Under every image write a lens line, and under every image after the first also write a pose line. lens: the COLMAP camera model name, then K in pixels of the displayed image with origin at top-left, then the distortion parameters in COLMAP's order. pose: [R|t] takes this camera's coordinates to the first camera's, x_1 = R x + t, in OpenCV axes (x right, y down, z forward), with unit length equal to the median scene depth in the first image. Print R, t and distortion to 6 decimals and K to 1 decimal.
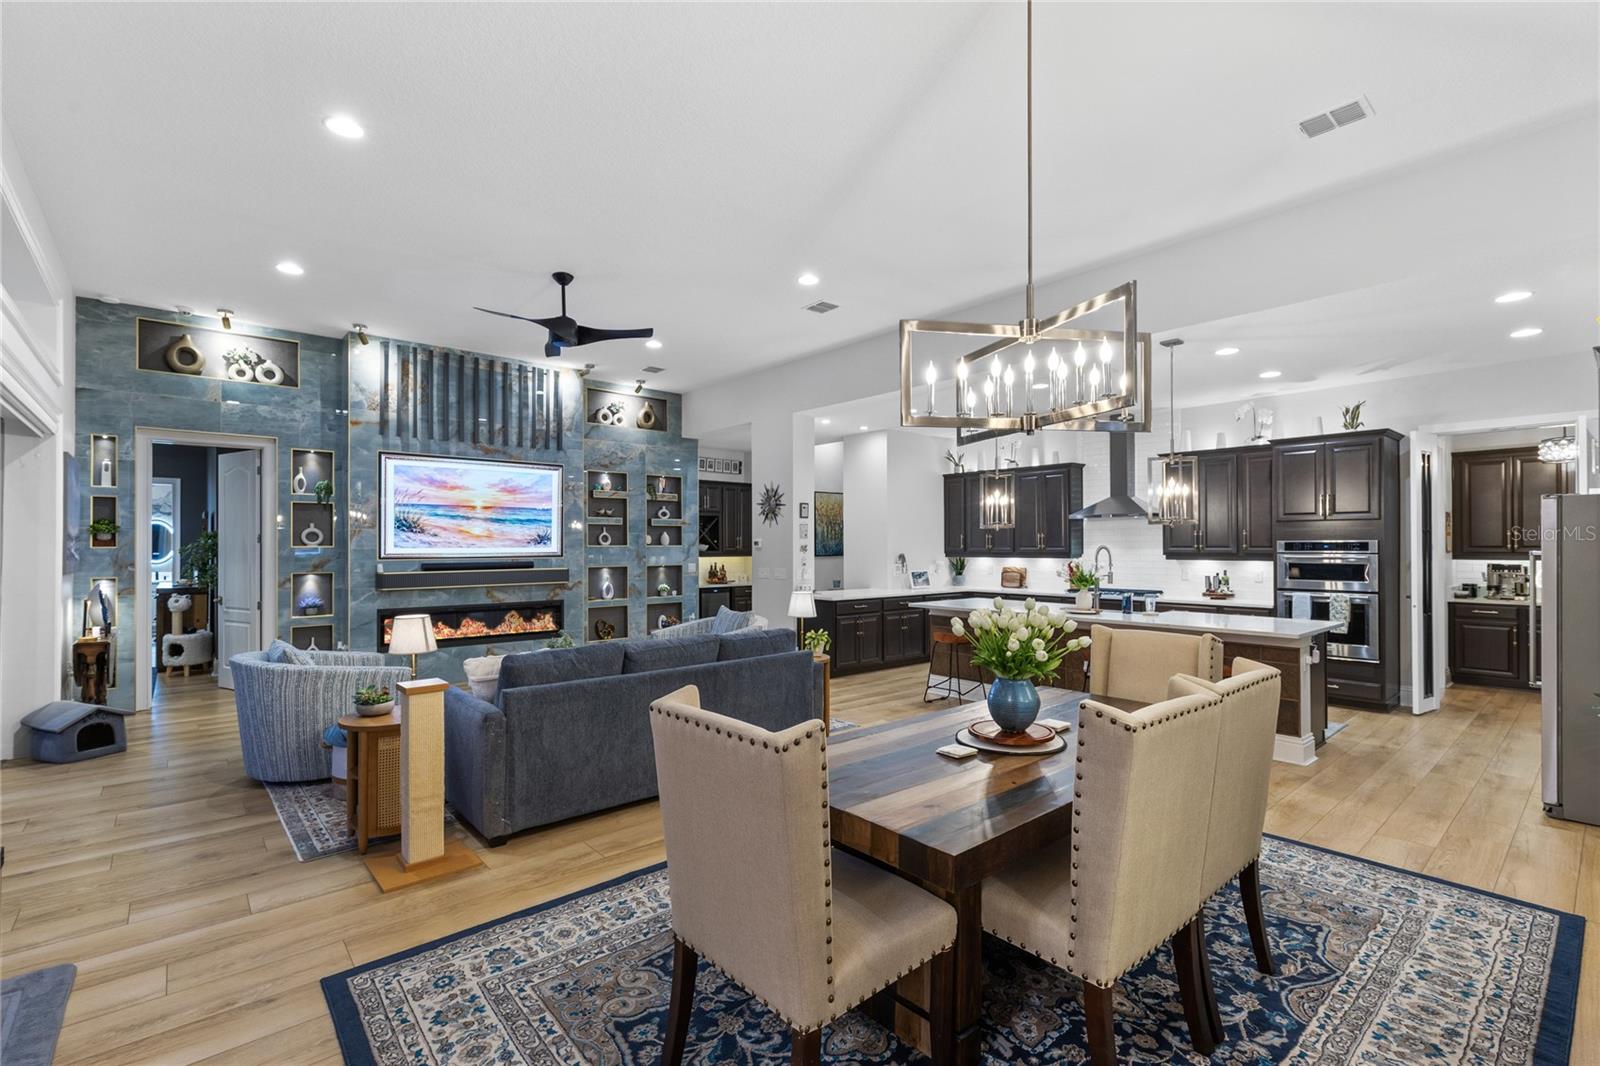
lens RADIAL K [[709.4, 0, 815.3], [0, 709.4, 545.0], [0, 0, 1]] dist [0.001810, -0.000055]
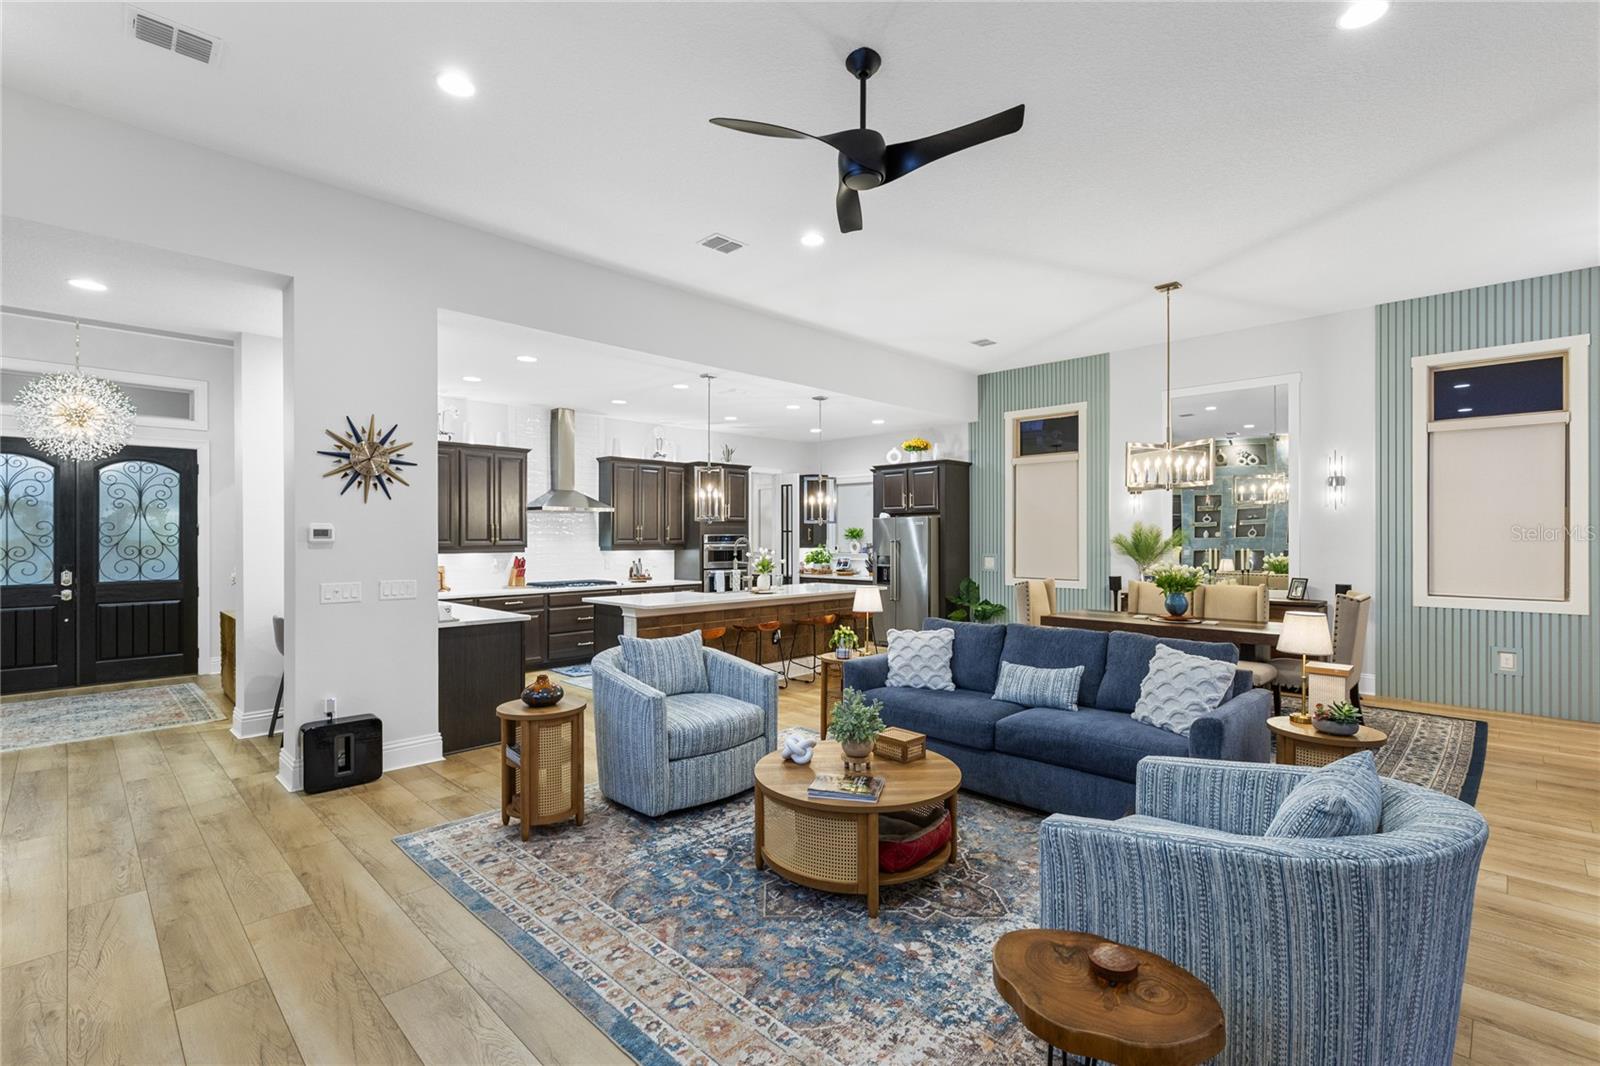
lens RADIAL K [[717.1, 0, 804.6], [0, 717.1, 535.7], [0, 0, 1]] dist [0.005877, 0.000025]
pose [[-0.069276, 0.005044, 0.997585, -0.625962], [0.001916, 0.999986, -0.004923, 0.002727], [-0.997596, 0.001570, -0.069285, 0.738568]]
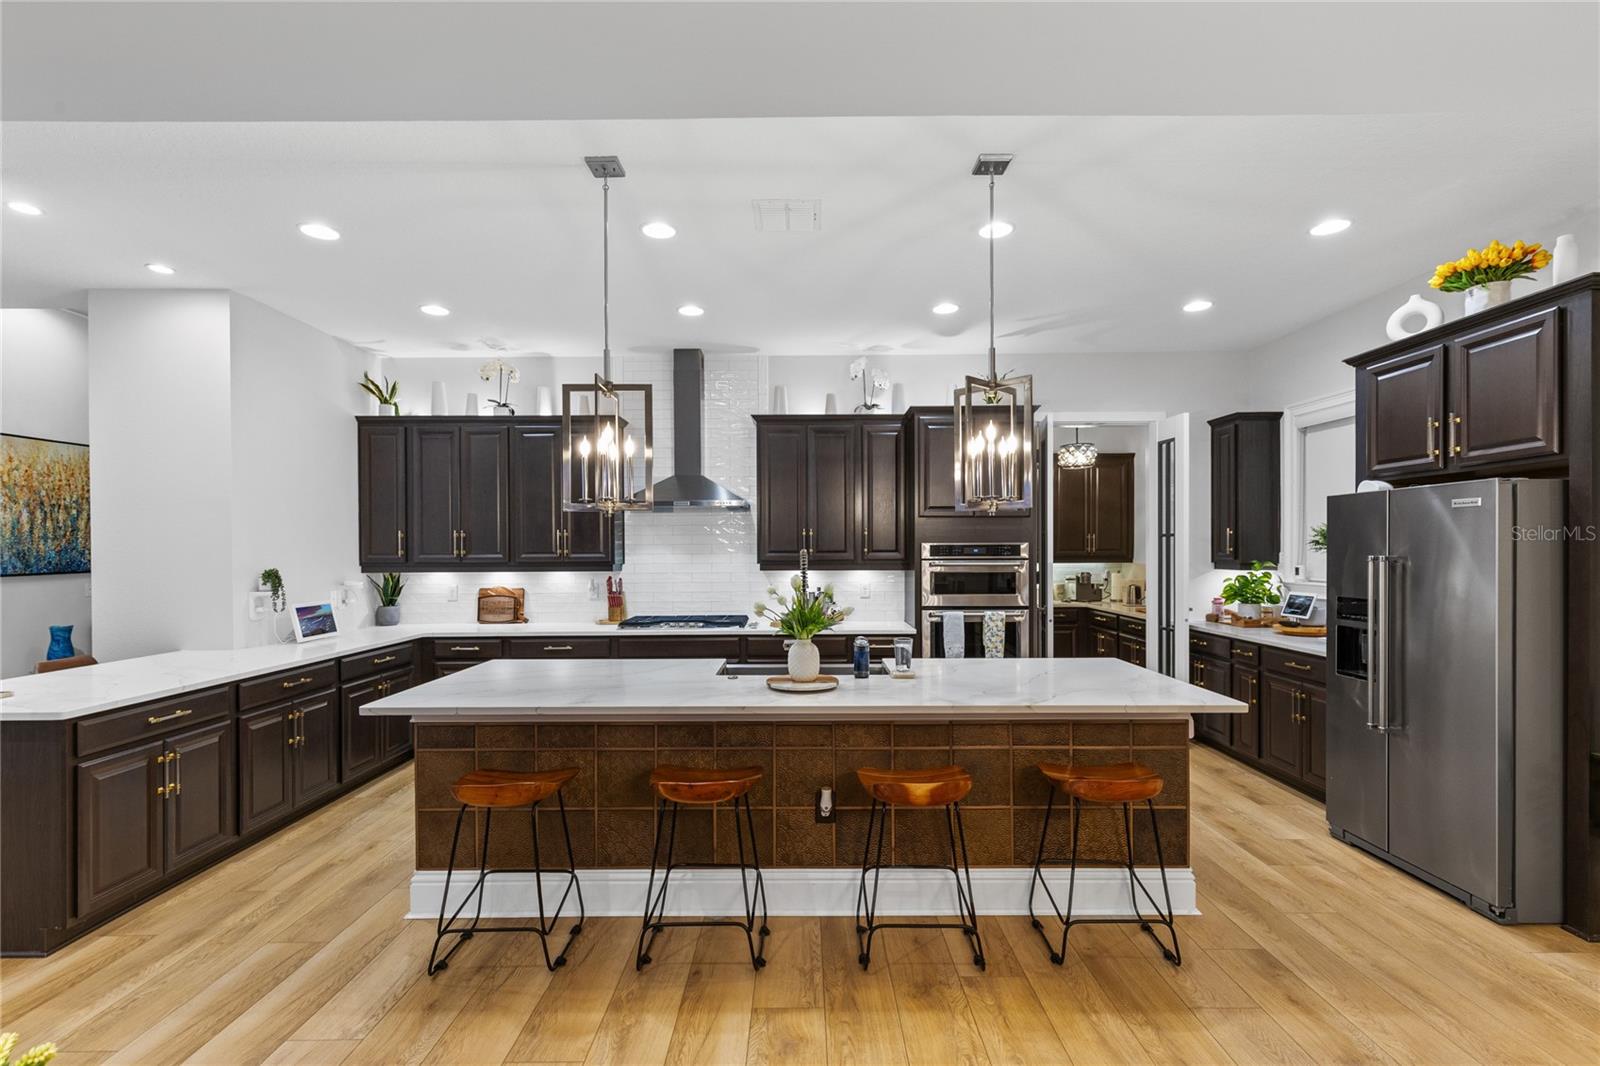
lens RADIAL K [[717.1, 0, 802.2], [0, 717.1, 559.1], [0, 0, 1]] dist [-0.001823, -0.000437]
pose [[0.672697, -0.010698, 0.739840, 0.010602], [0.002244, 0.999920, 0.012418, 0.000941], [-0.739914, -0.006693, 0.672668, 0.483148]]
